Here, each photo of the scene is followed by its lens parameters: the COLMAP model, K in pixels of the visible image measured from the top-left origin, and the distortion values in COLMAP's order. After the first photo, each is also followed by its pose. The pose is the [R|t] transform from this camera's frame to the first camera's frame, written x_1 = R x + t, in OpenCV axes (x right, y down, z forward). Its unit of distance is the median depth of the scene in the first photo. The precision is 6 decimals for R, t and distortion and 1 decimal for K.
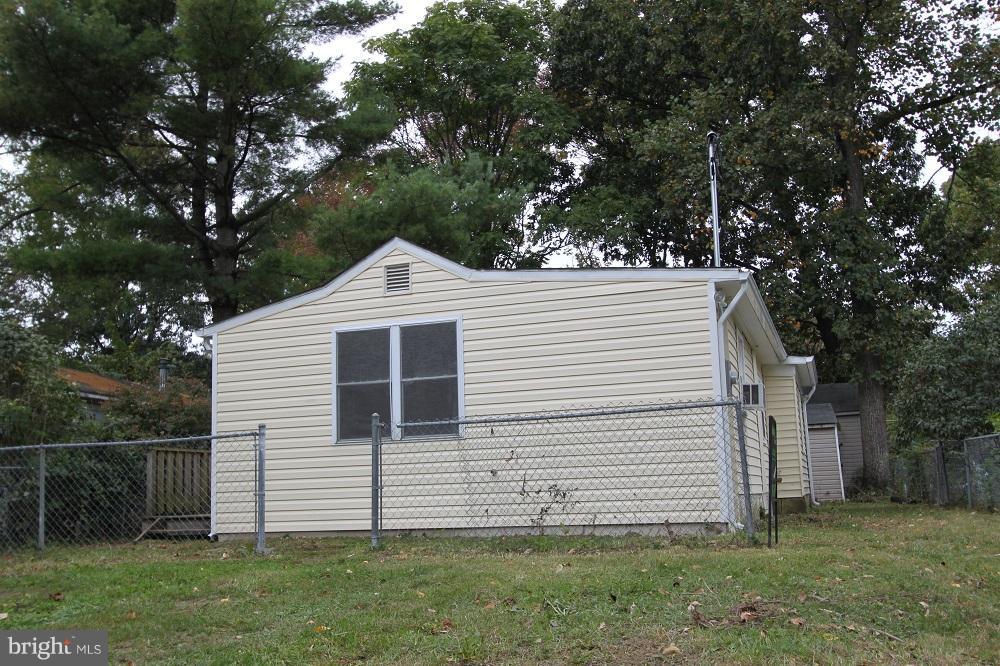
lens RADIAL K [[940.5, 0, 498.9], [0, 940.5, 339.3], [0, 0, 1]] dist [0.008871, 0.000000]
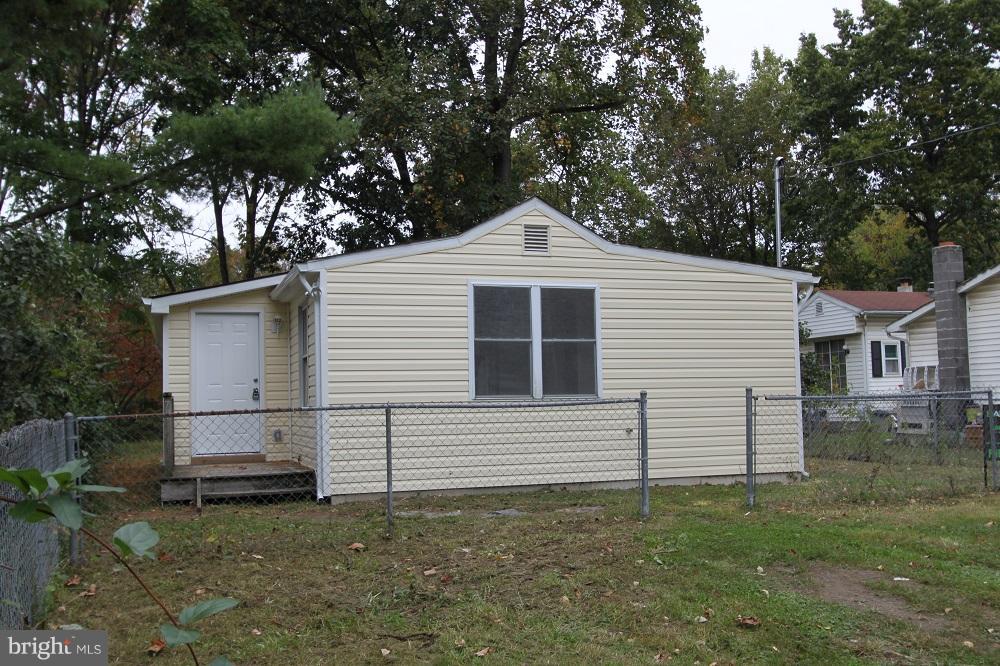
lens RADIAL K [[940.5, 0, 502.5], [0, 940.5, 341.3], [0, 0, 1]] dist [0.008871, 0.000000]
pose [[0.787835, 0.059036, 0.613051, -0.746122], [-0.105540, 0.993612, 0.039948, 0.007939], [-0.606777, -0.096174, 0.789033, 0.212678]]
